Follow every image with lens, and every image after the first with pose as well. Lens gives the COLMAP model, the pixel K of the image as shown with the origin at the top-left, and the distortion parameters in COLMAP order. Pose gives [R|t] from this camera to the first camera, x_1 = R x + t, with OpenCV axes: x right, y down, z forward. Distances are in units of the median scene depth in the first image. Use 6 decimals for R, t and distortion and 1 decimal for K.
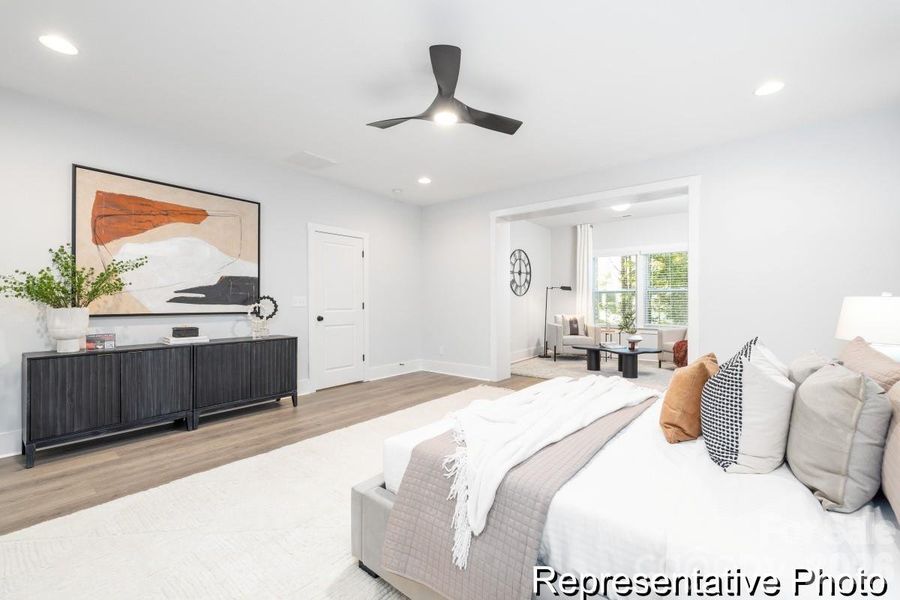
lens RADIAL K [[369.6, 0, 450.0], [0, 369.6, 300.0], [0, 0, 1]] dist [0.000659, 0.000031]
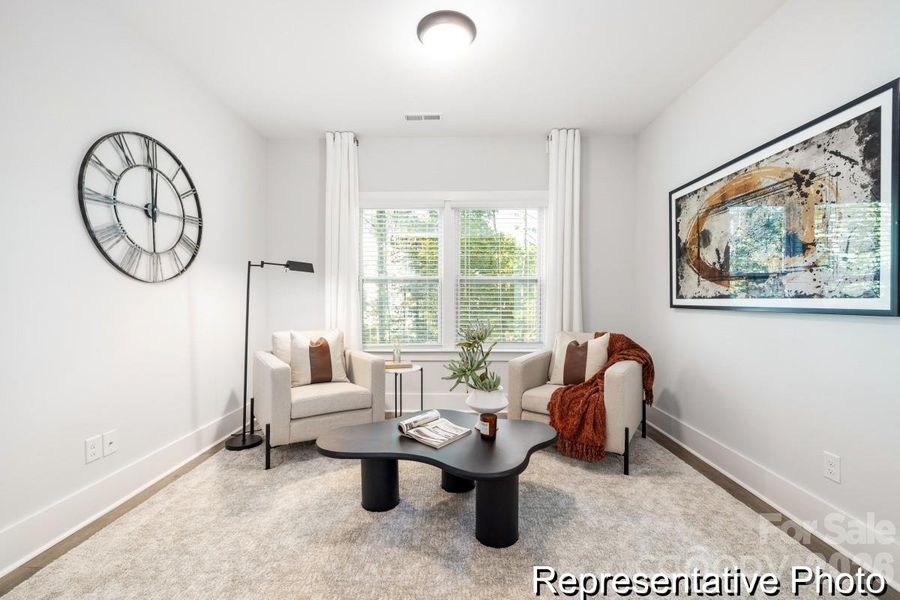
lens RADIAL K [[378.3, 0, 451.2], [0, 378.3, 296.2], [0, 0, 1]] dist [0.000258, 0.000071]
pose [[0.793824, -0.002856, 0.608140, 0.197080], [0.002084, 0.999996, 0.001976, 0.000412], [-0.608144, -0.000301, 0.793827, 0.583232]]
